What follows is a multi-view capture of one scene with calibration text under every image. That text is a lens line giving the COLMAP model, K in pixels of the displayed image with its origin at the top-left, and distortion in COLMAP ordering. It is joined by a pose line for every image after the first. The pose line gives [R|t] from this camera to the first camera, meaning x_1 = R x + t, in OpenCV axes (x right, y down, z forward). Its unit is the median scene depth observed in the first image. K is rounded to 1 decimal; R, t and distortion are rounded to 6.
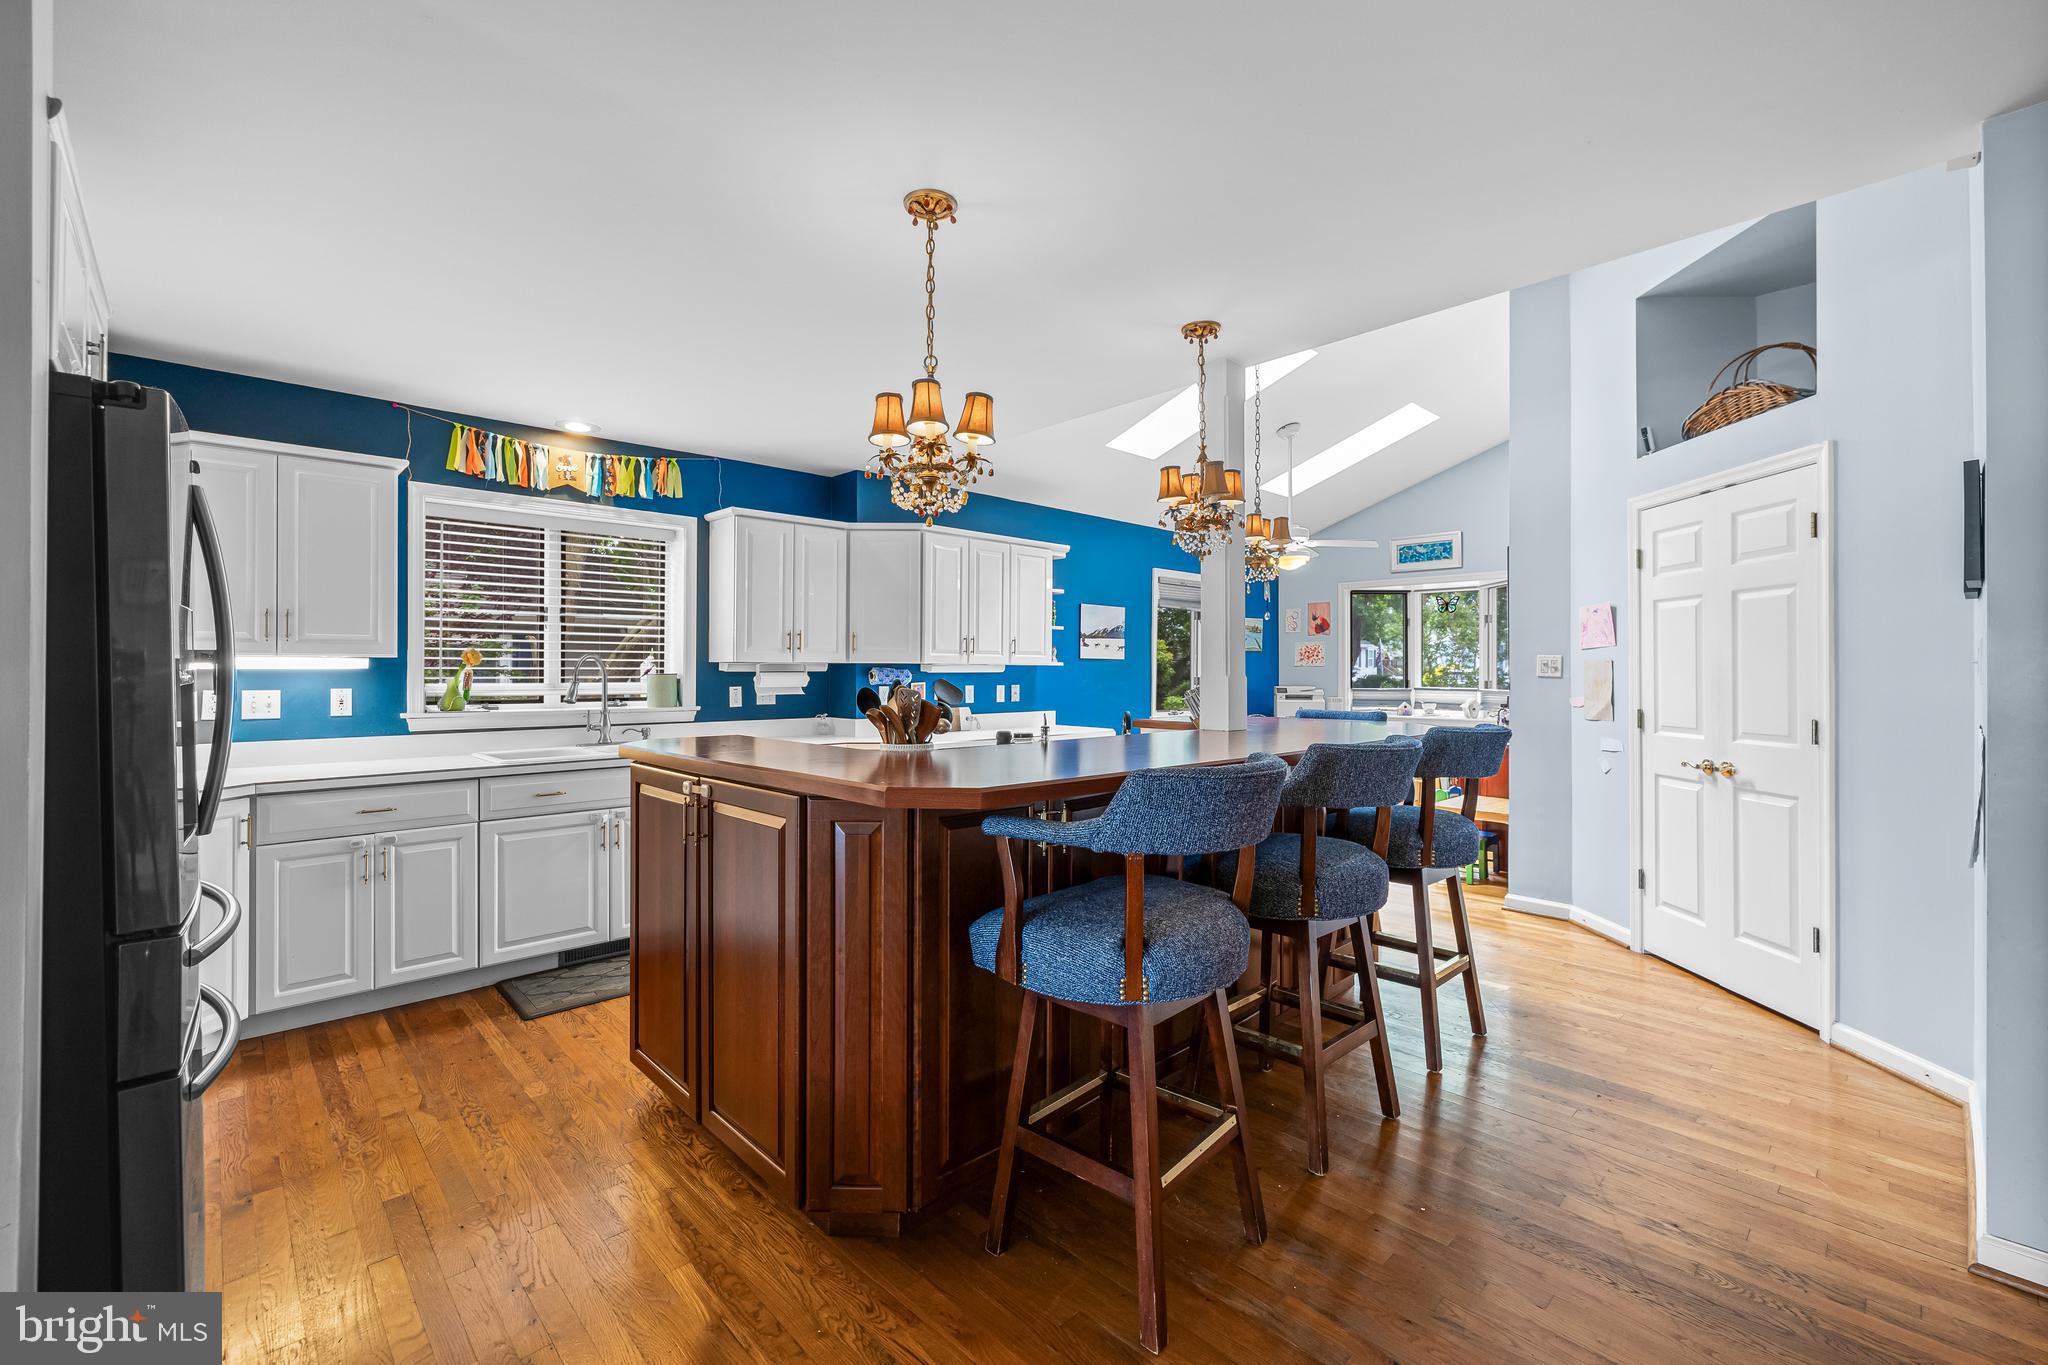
lens RADIAL K [[861.3, 0, 1021.8], [0, 861.3, 669.9], [0, 0, 1]] dist [-0.004030, 0.003268]
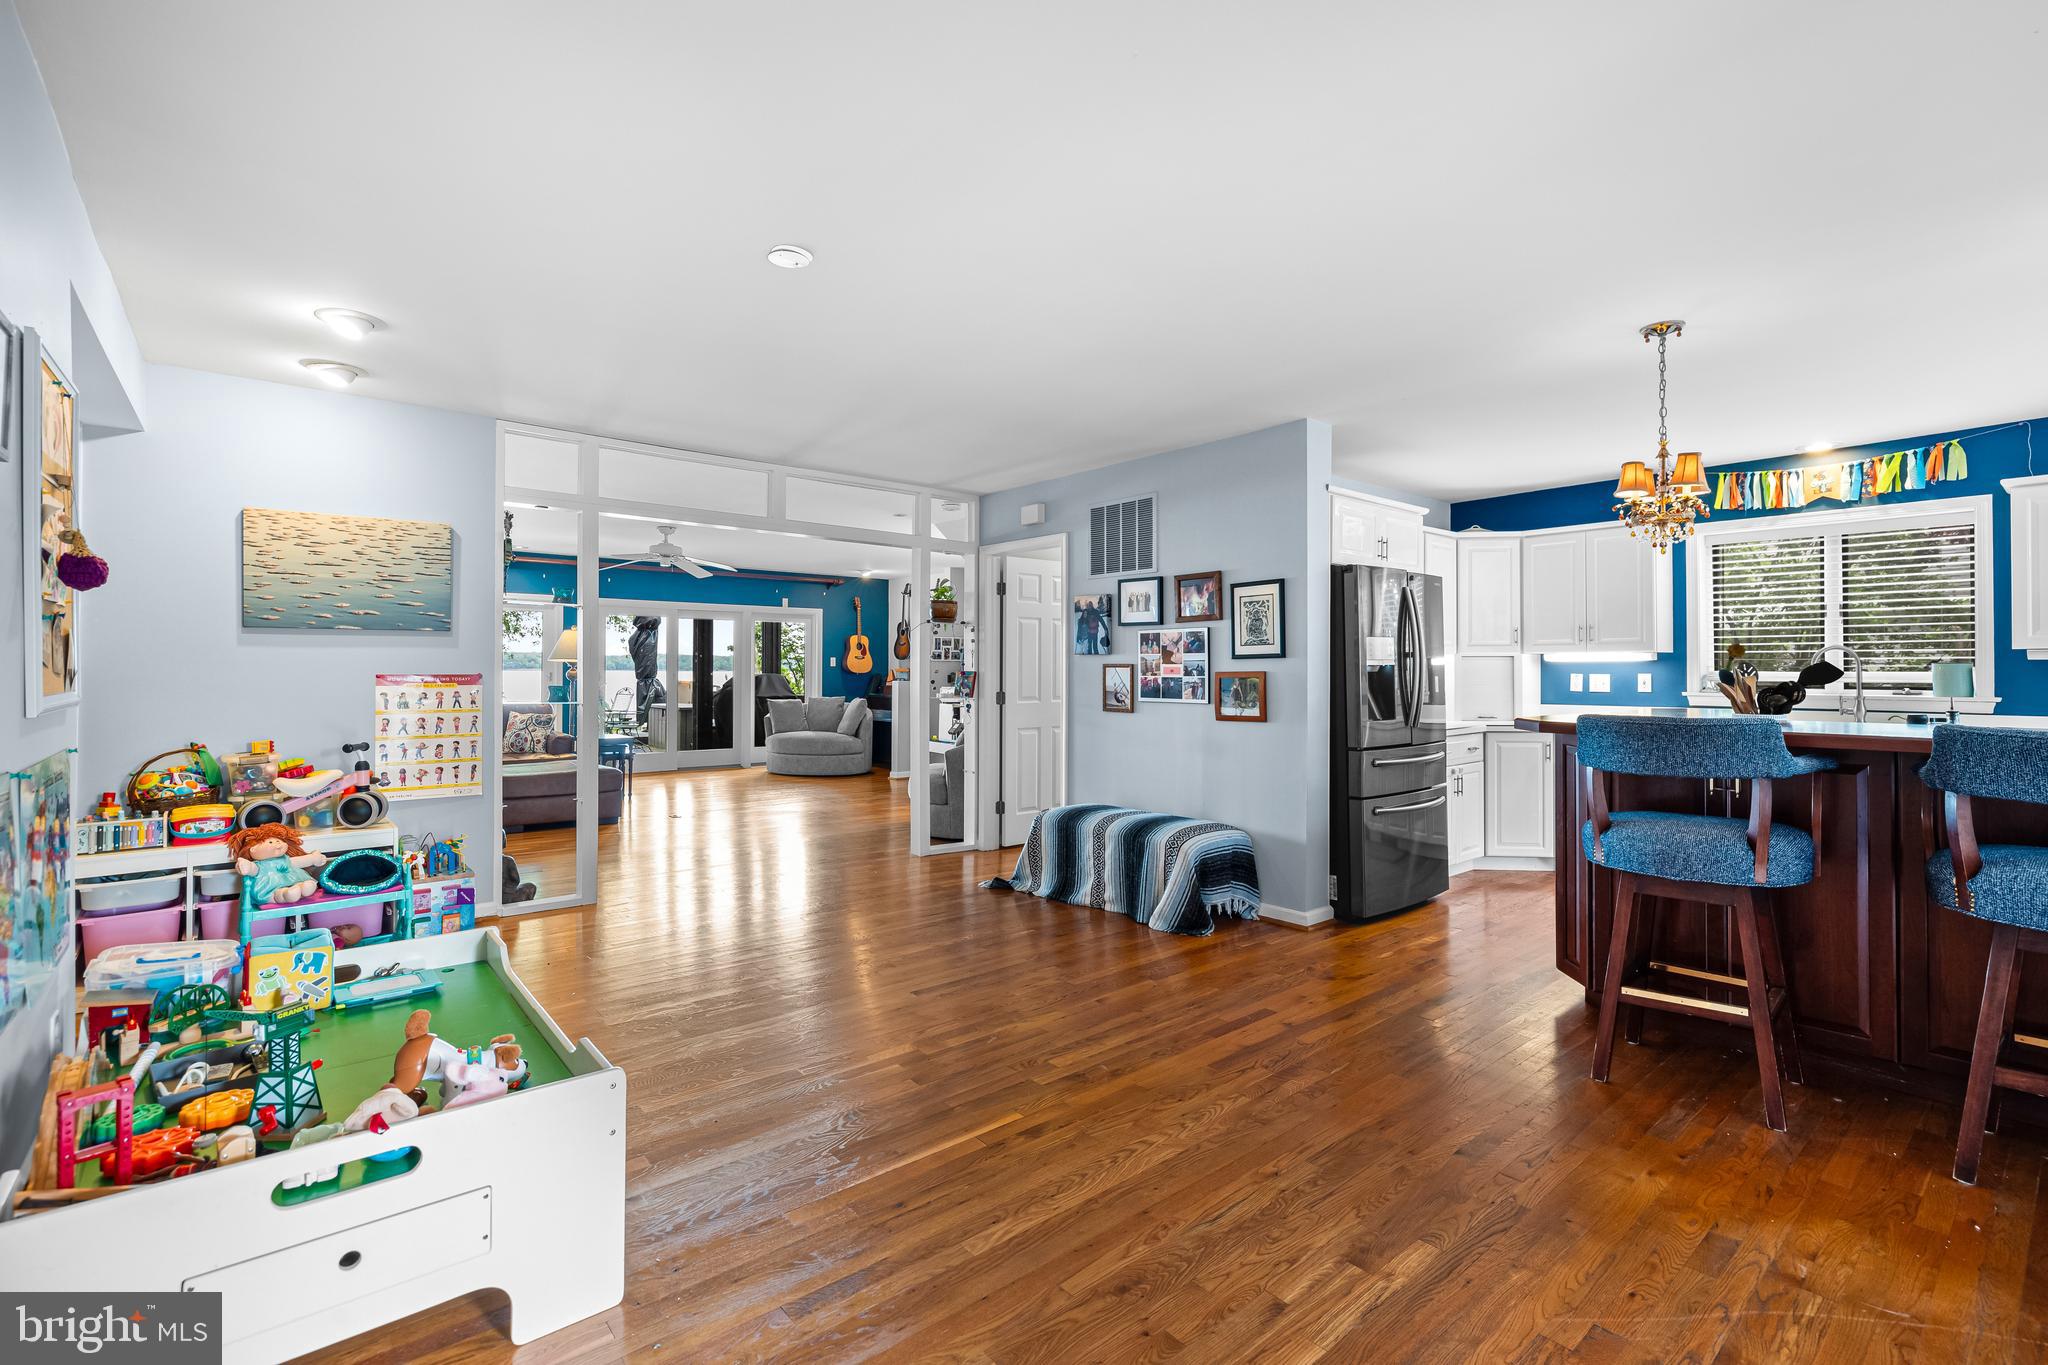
lens RADIAL K [[916.5, 0, 1020.4], [0, 916.5, 667.4], [0, 0, 1]] dist [-0.004866, 0.000001]
pose [[-0.062404, -0.004023, -0.998043, 0.721142], [0.003156, 0.999986, -0.004228, 0.011760], [0.998046, -0.003414, -0.062391, 0.015362]]
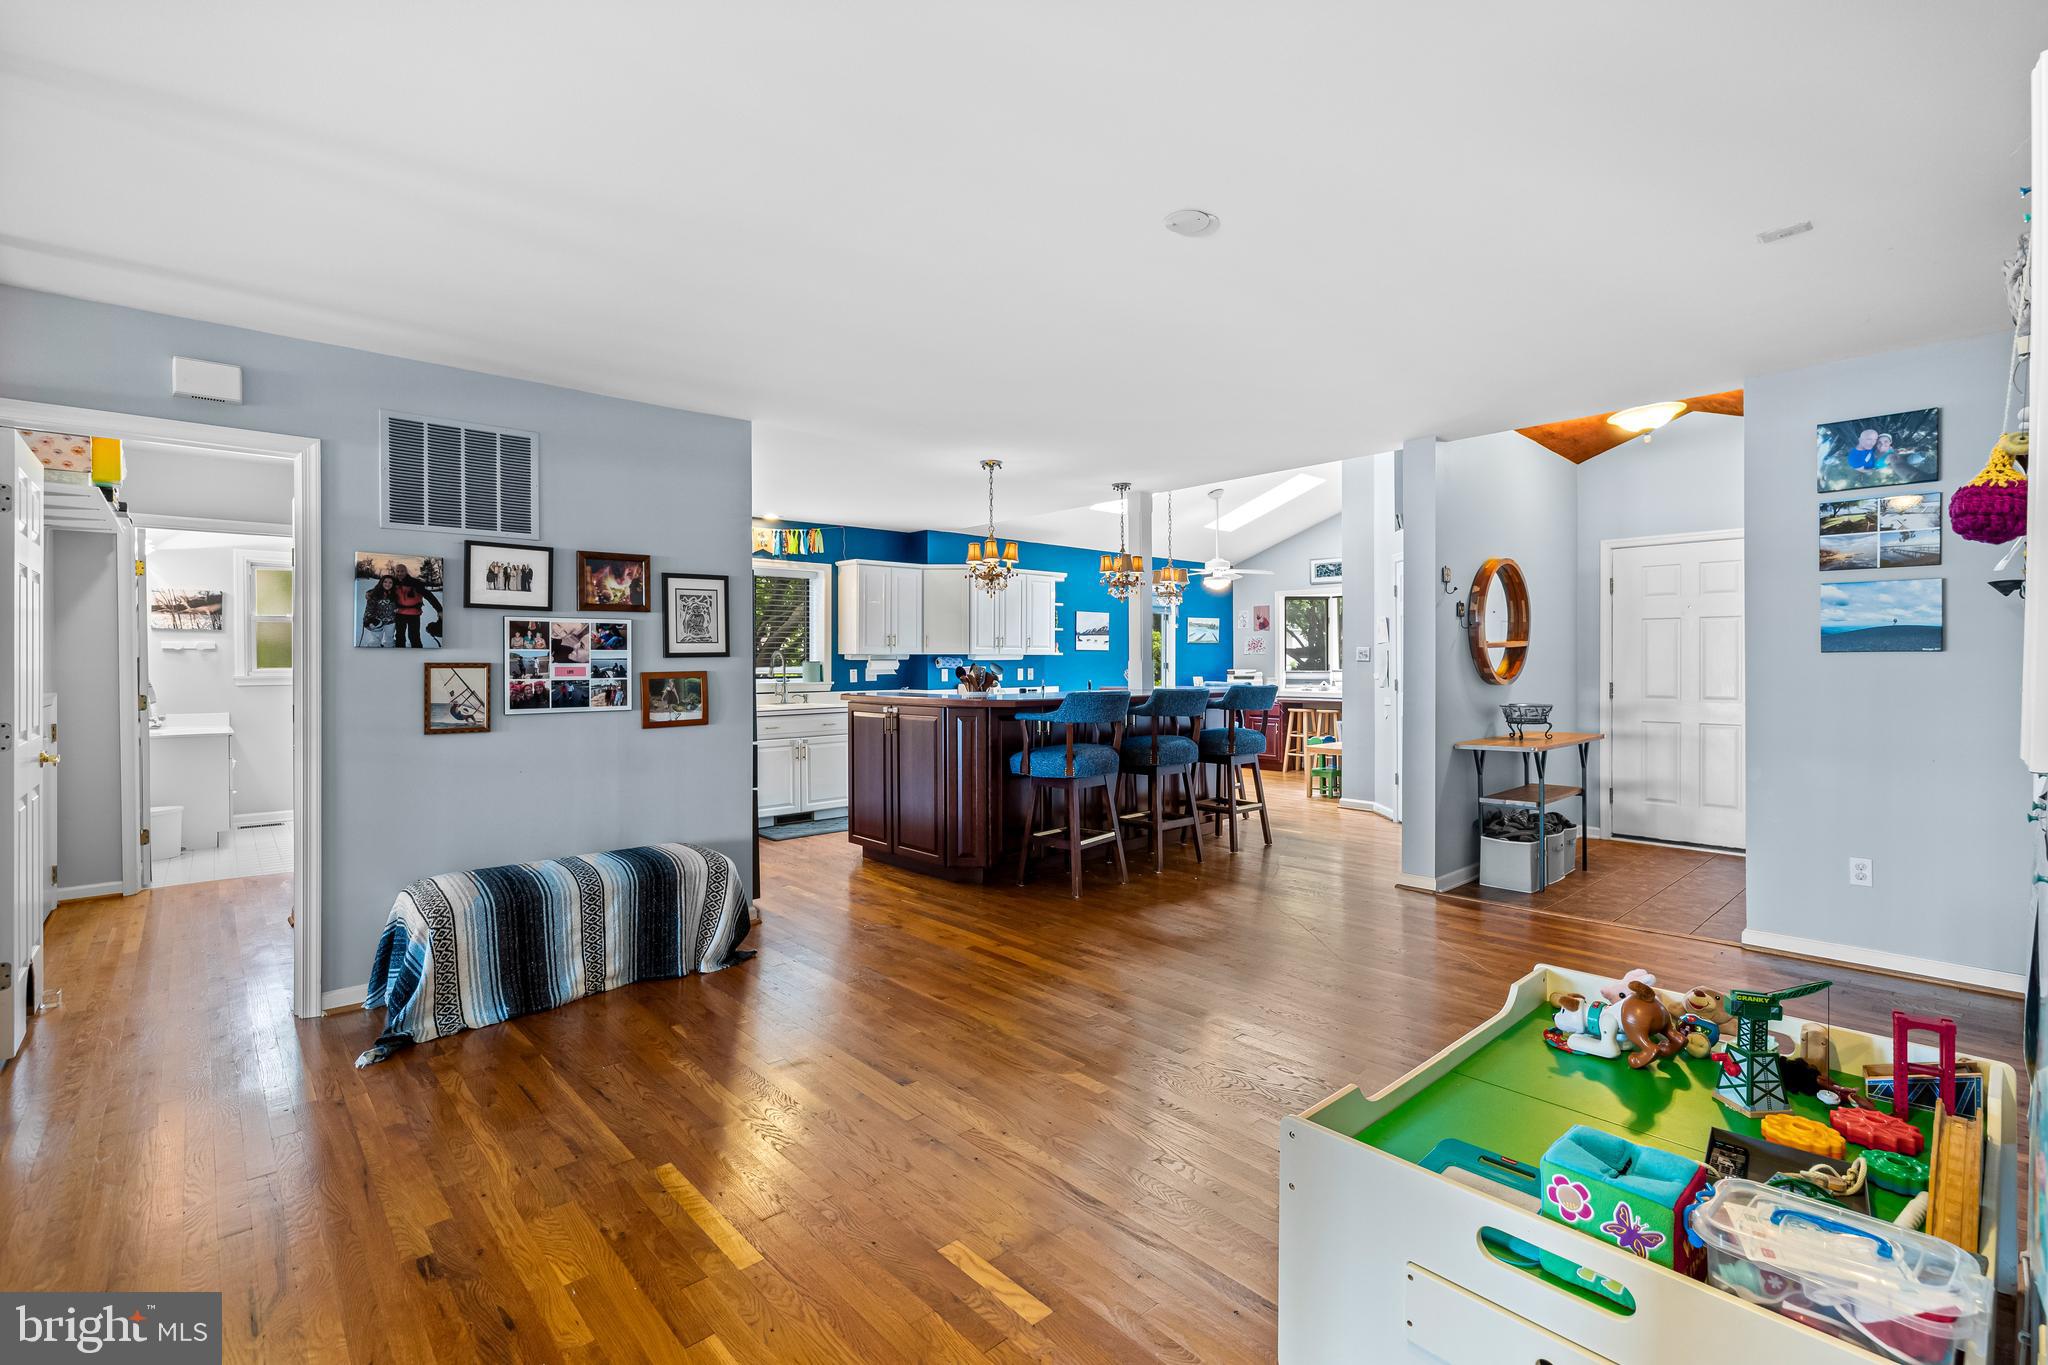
lens RADIAL K [[916.5, 0, 1024.7], [0, 916.5, 668.2], [0, 0, 1]] dist [-0.004866, 0.000001]
pose [[0.999826, -0.004672, -0.018056, 0.014977], [0.004864, 0.999932, 0.010597, 0.000936], [0.018005, -0.010683, 0.999781, -0.762306]]
